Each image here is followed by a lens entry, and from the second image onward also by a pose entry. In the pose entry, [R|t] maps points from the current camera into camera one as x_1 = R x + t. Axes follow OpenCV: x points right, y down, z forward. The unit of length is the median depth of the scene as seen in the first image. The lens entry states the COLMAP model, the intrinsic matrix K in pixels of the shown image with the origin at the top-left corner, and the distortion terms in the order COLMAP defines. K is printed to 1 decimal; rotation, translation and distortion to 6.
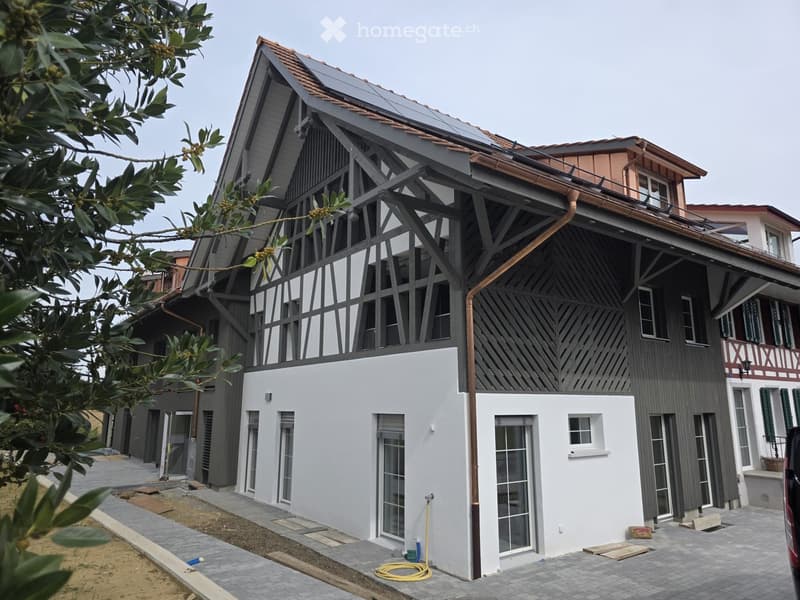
lens RADIAL K [[542.0, 0, 395.8], [0, 542.0, 304.0], [0, 0, 1]] dist [0.029516, -0.017043]
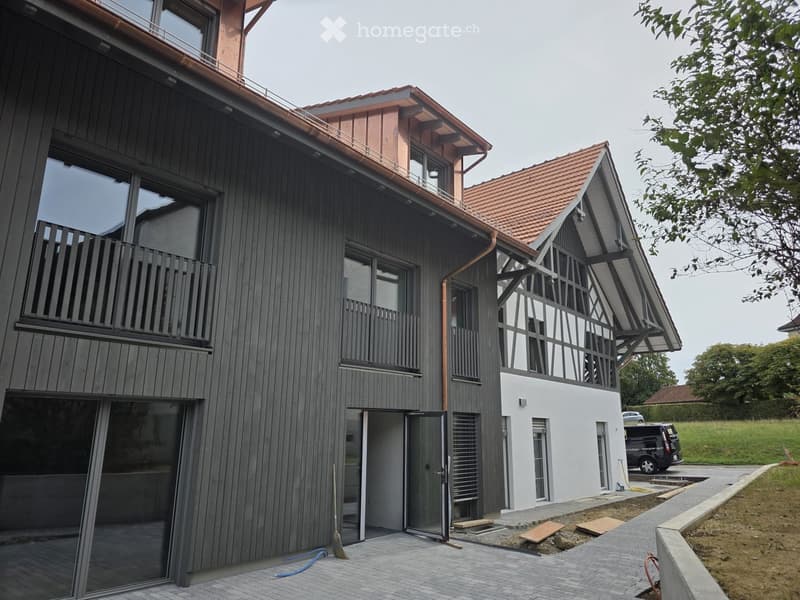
lens RADIAL K [[542.0, 0, 400.7], [0, 542.0, 295.0], [0, 0, 1]] dist [0.029516, -0.017043]
pose [[-0.236086, 0.218738, 0.946793, -1.329916], [-0.202064, 0.941987, -0.268013, 0.337727], [-0.950491, -0.254587, -0.178191, 1.635721]]
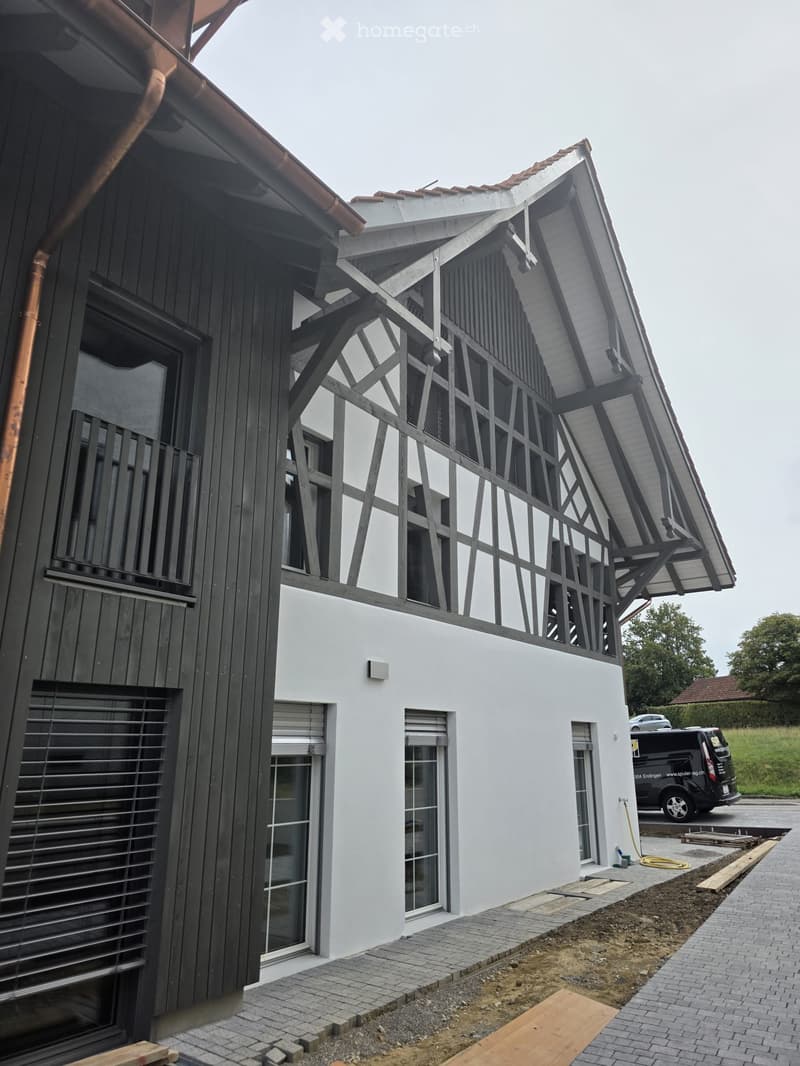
lens RADIAL K [[722.2, 0, 395.3], [0, 722.2, 525.2], [0, 0, 1]] dist [0.029516, -0.017043]
pose [[-0.292478, 0.265735, 0.918608, -0.873062], [-0.190466, 0.925179, -0.328278, 0.278253], [-0.937112, -0.270978, -0.219982, 1.289782]]
